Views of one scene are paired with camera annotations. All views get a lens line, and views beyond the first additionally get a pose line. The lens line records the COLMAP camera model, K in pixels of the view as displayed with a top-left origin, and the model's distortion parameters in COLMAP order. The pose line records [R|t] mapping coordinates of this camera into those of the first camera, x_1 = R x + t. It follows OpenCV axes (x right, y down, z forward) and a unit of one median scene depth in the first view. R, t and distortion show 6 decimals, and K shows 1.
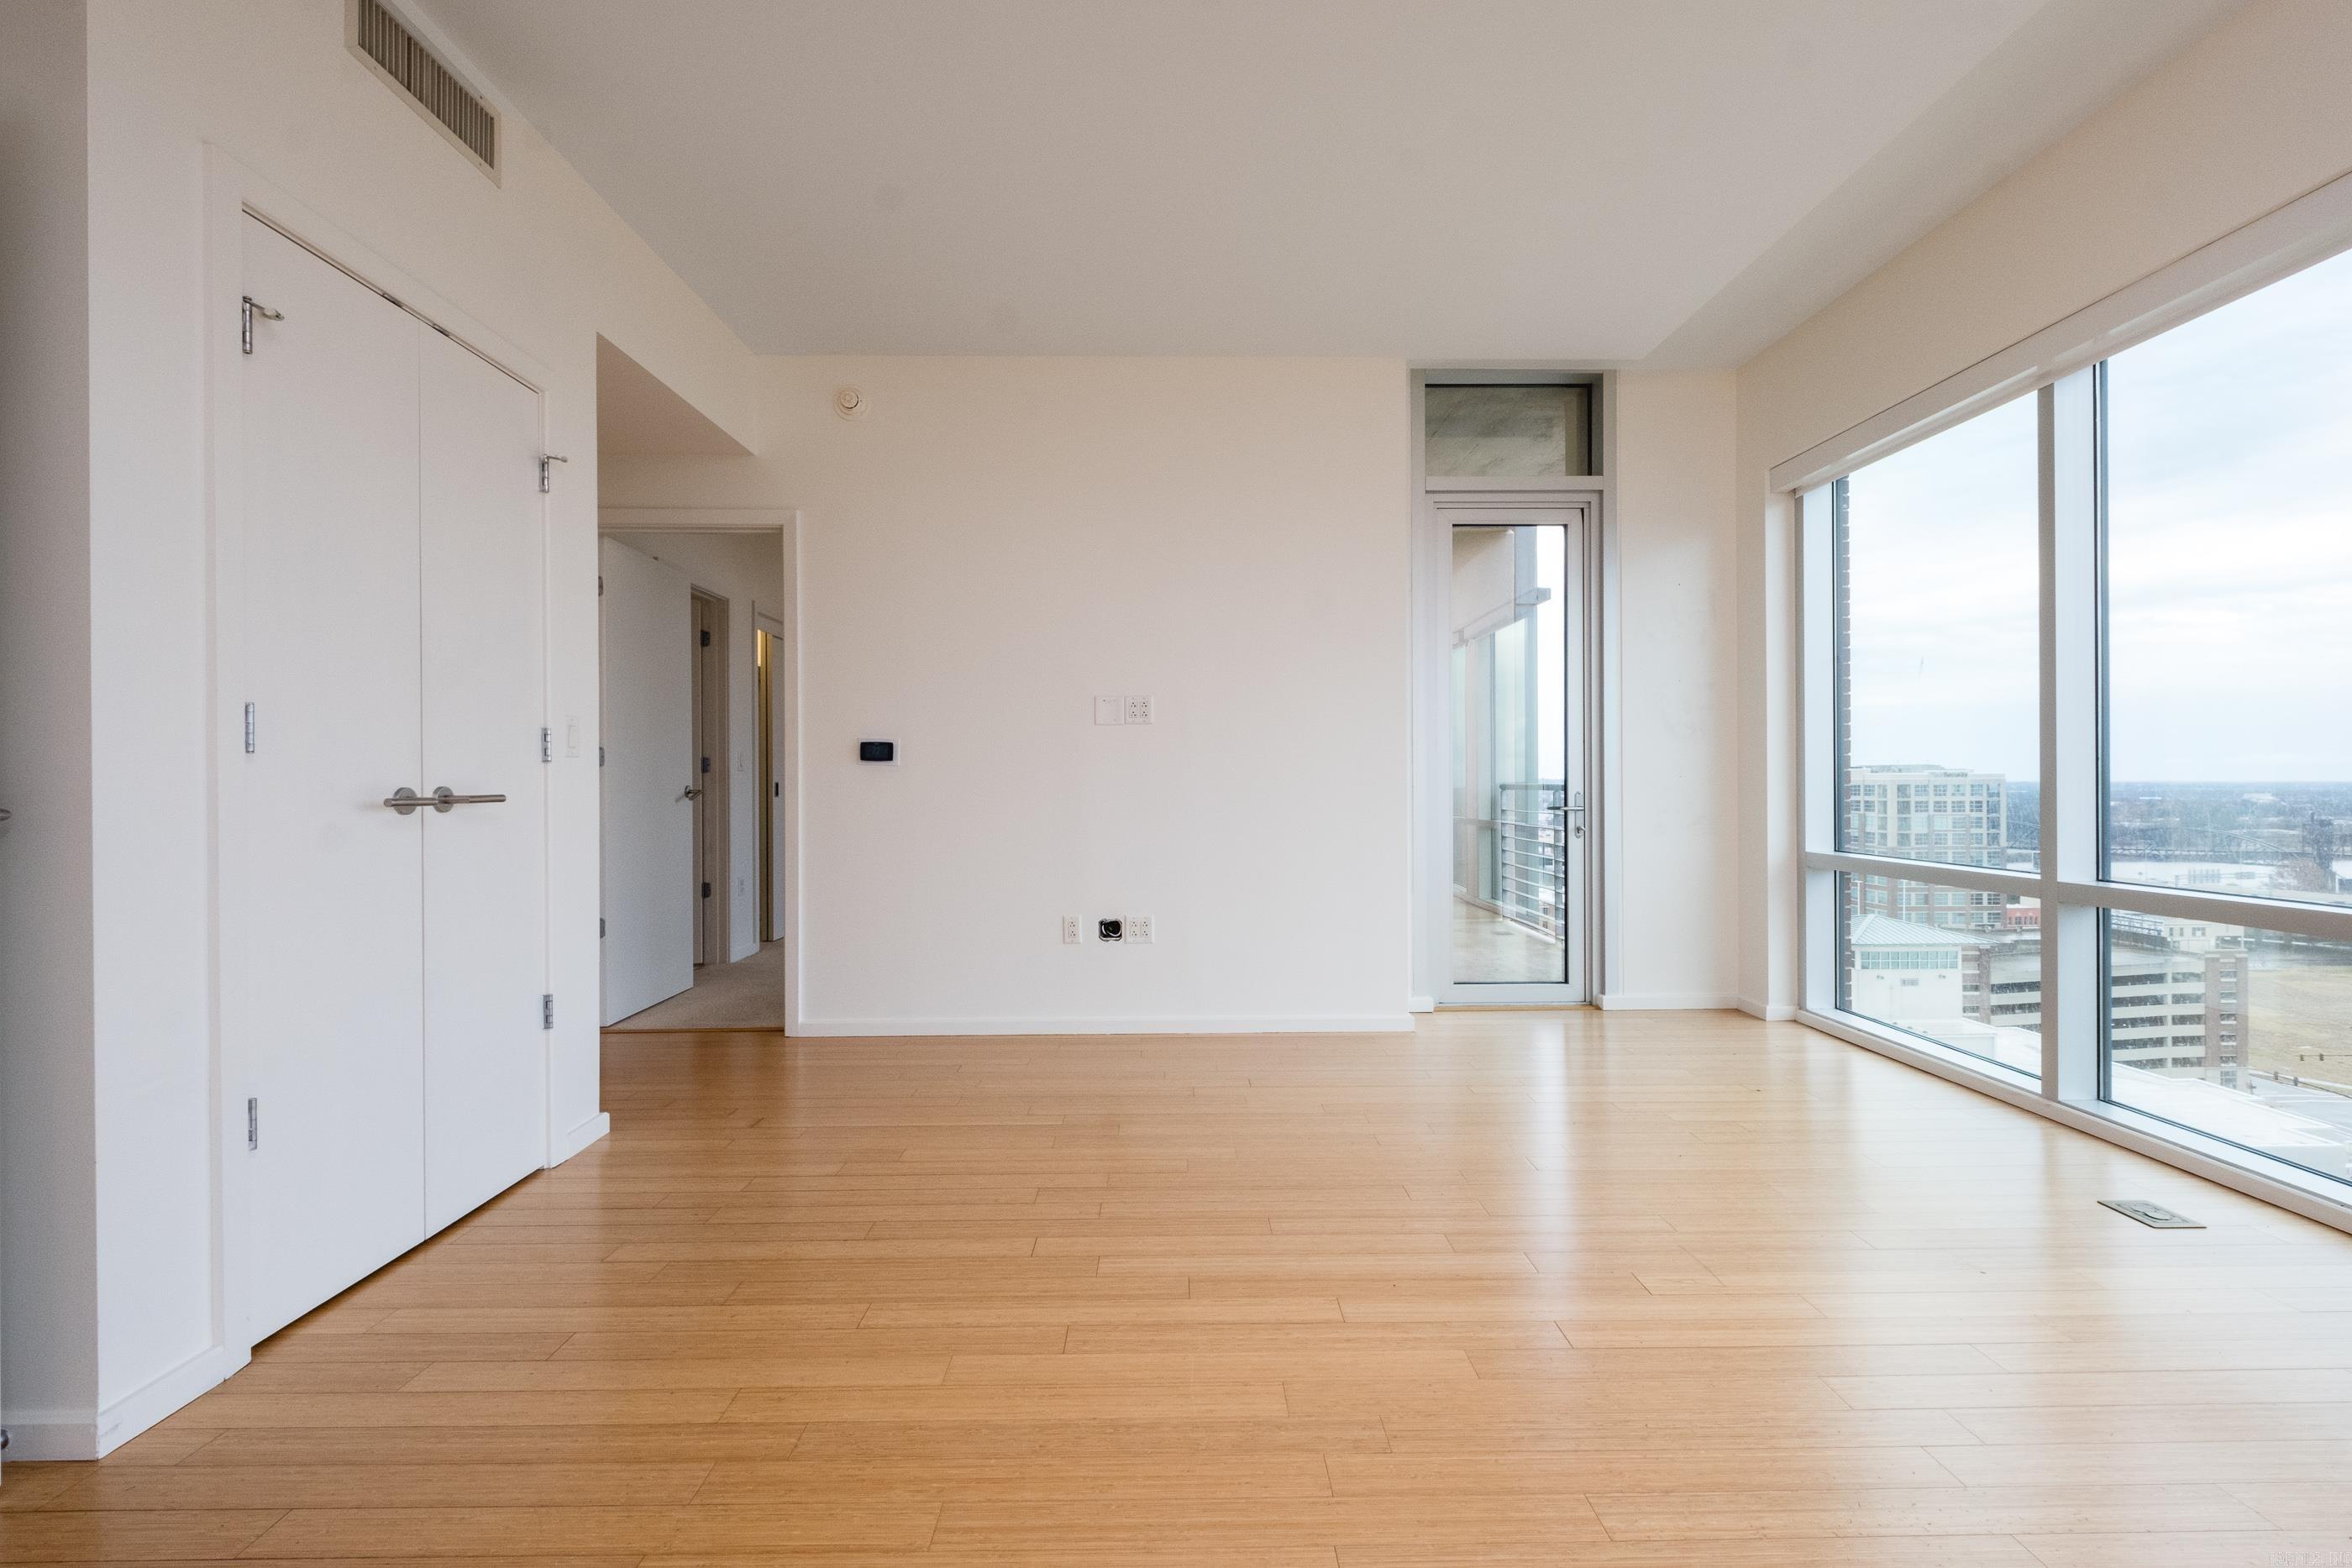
lens RADIAL K [[1023.8, 0, 1182.2], [0, 1023.8, 779.2], [0, 0, 1]] dist [0.002615, -0.003557]
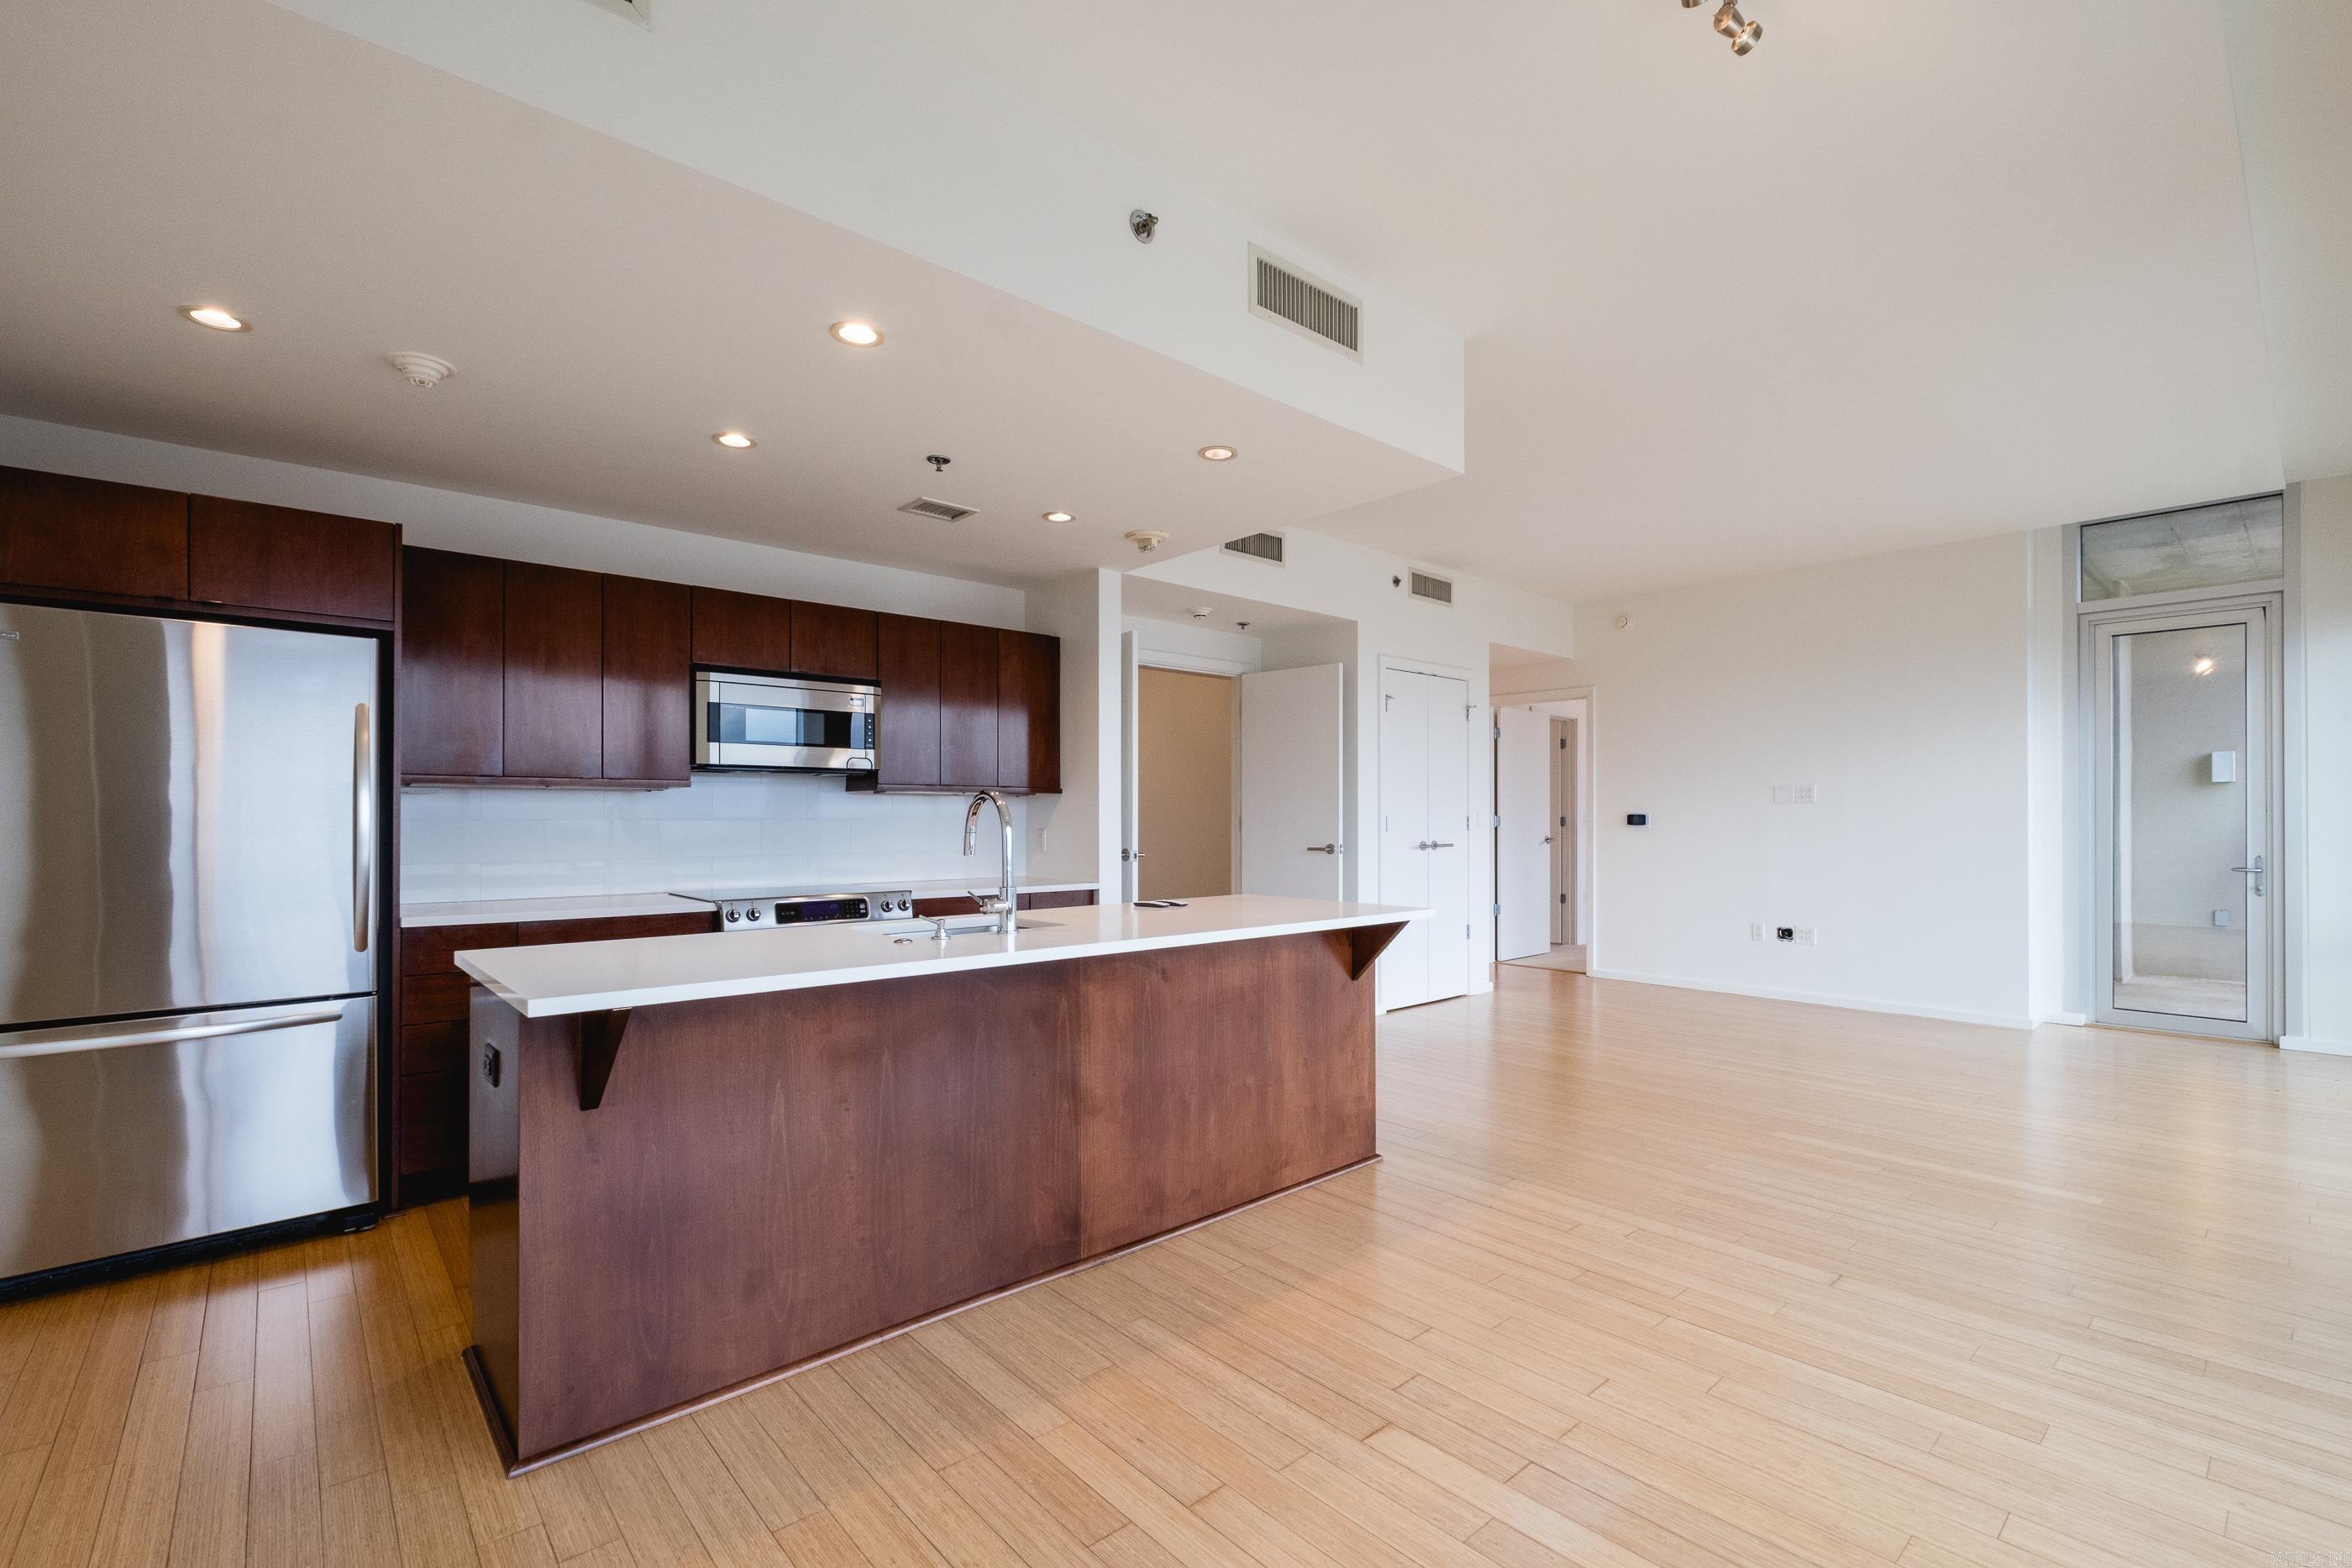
lens RADIAL K [[1023.8, 0, 1178.1], [0, 1023.8, 818.2], [0, 0, 1]] dist [0.002615, -0.003557]
pose [[0.646096, 0.005979, -0.763233, 0.538402], [-0.002419, 0.999980, 0.005786, -0.038561], [0.763252, -0.001892, 0.646098, -0.751700]]
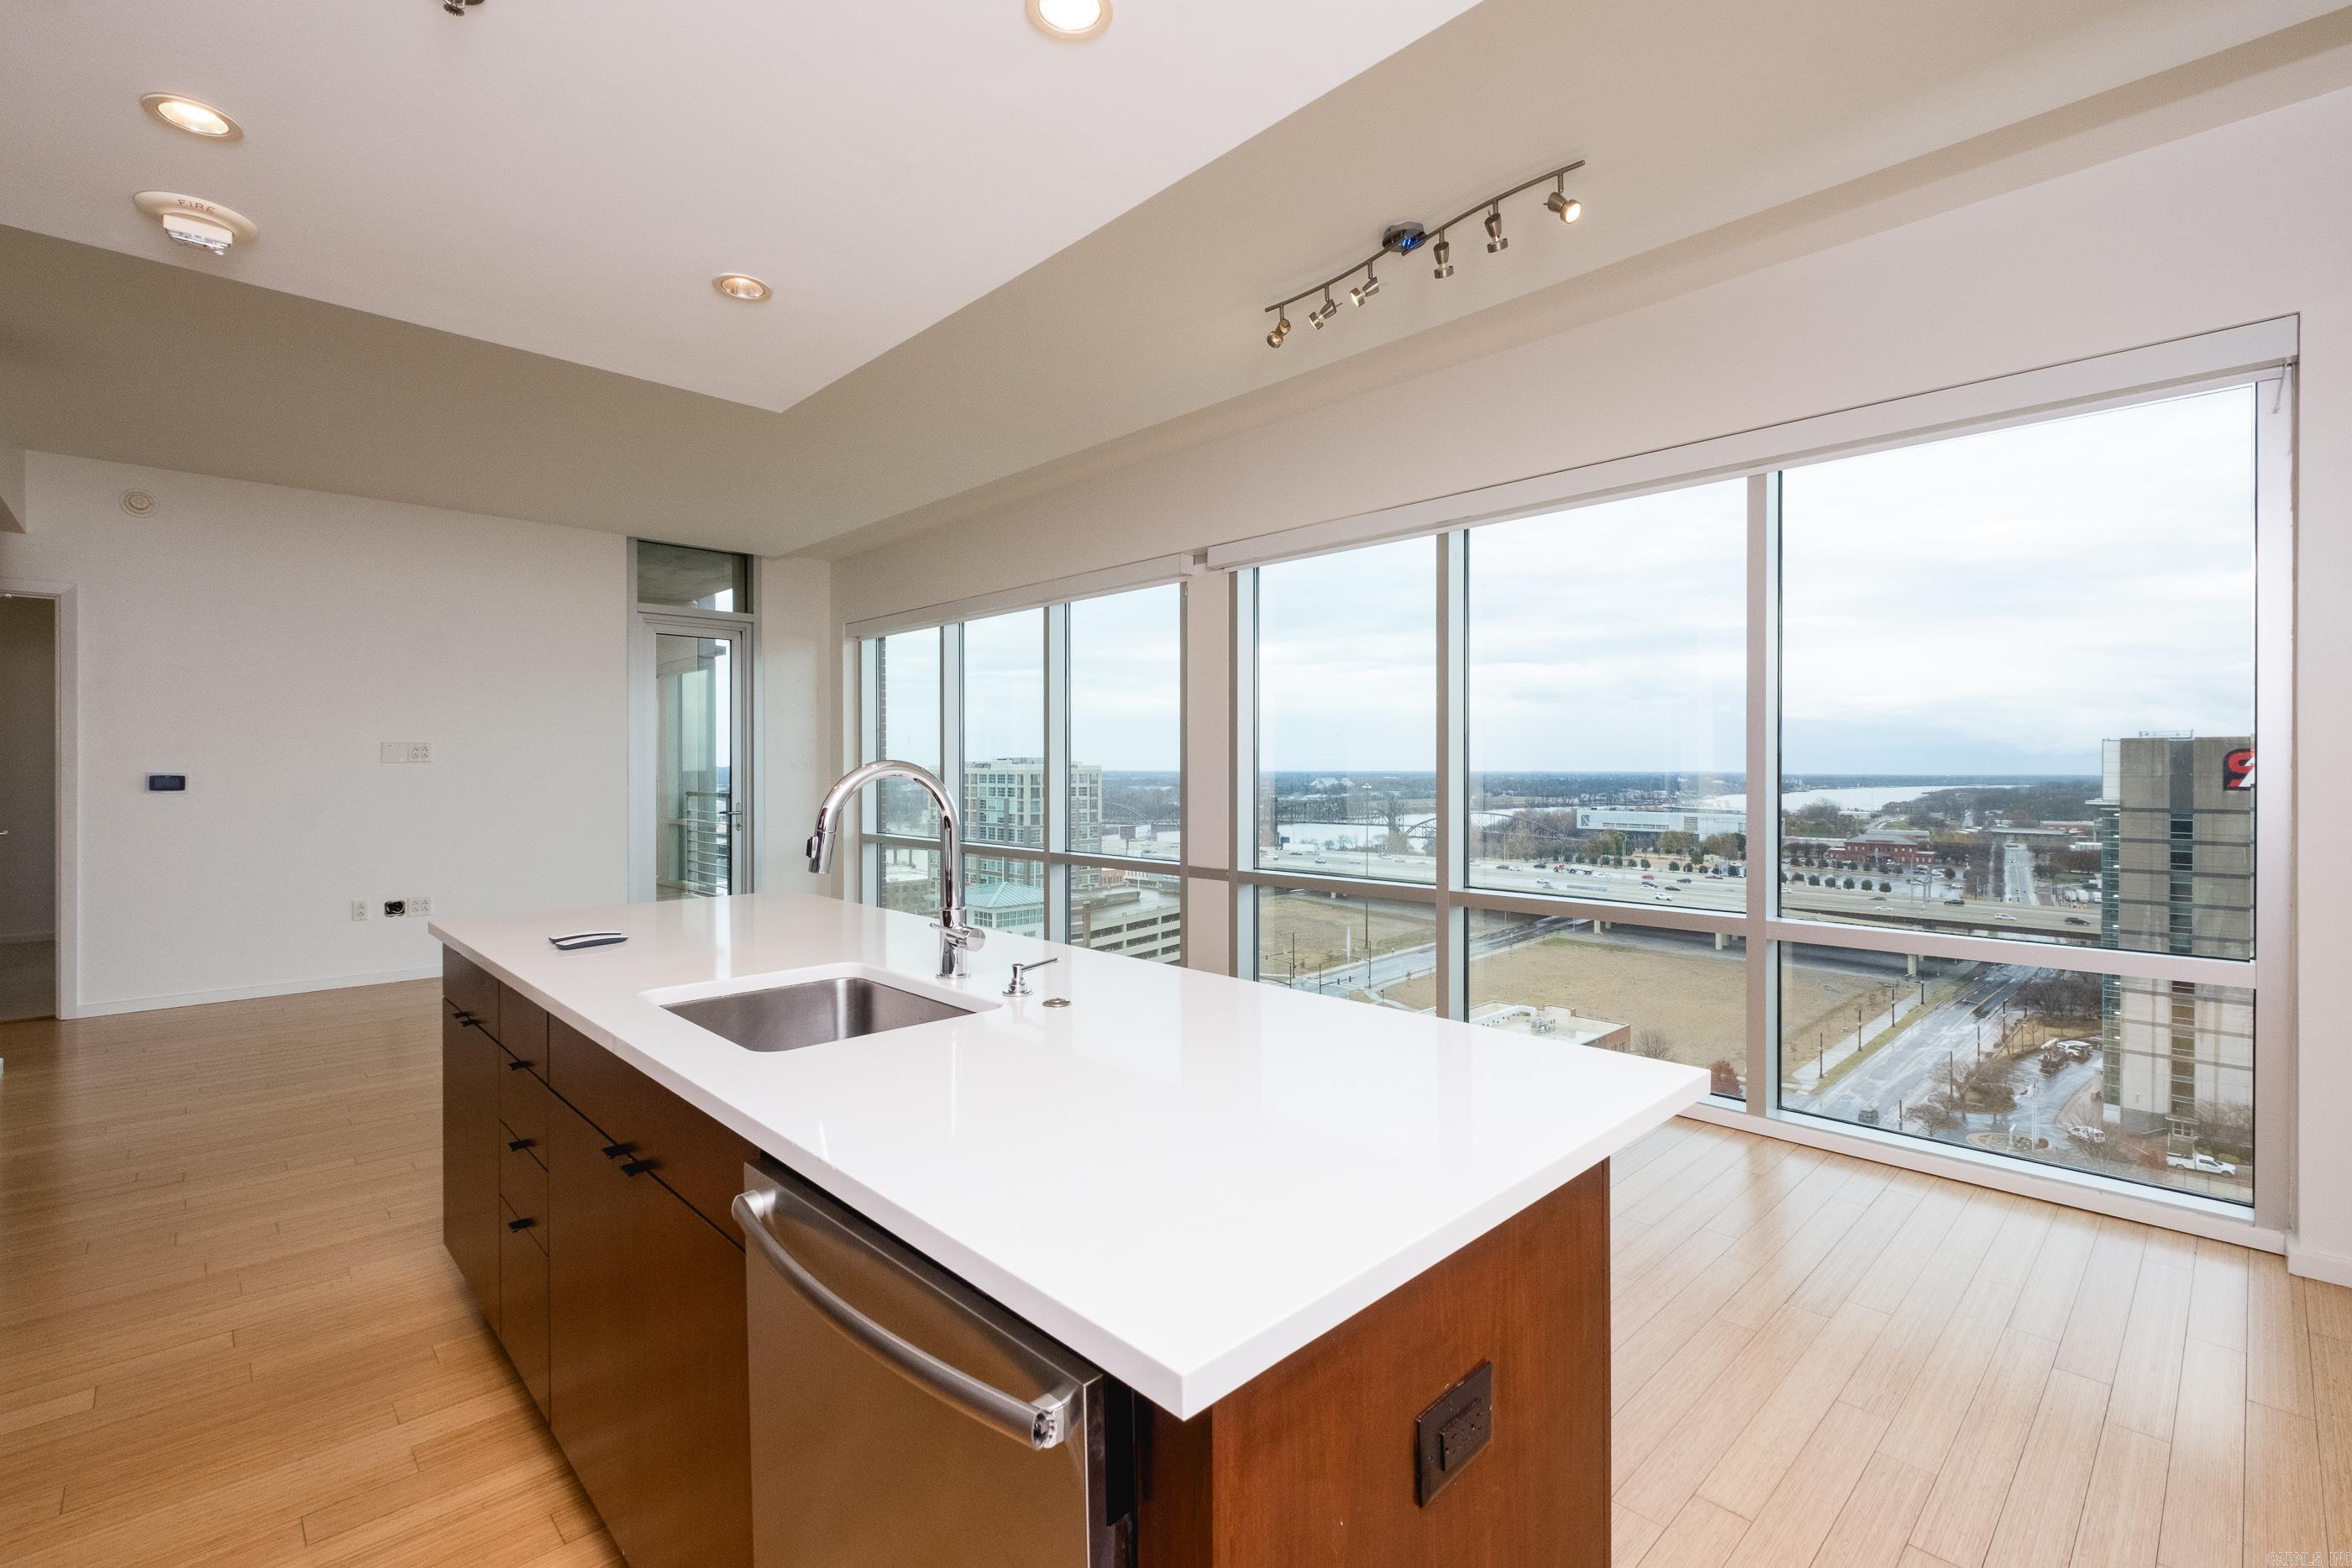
lens RADIAL K [[1023.8, 0, 1181.9], [0, 1023.8, 771.1], [0, 0, 1]] dist [0.002615, -0.003557]
pose [[0.730068, 0.003698, 0.683365, -0.245915], [-0.006839, 0.999975, 0.001895, -0.052918], [-0.683340, -0.006057, 0.730075, -0.785663]]
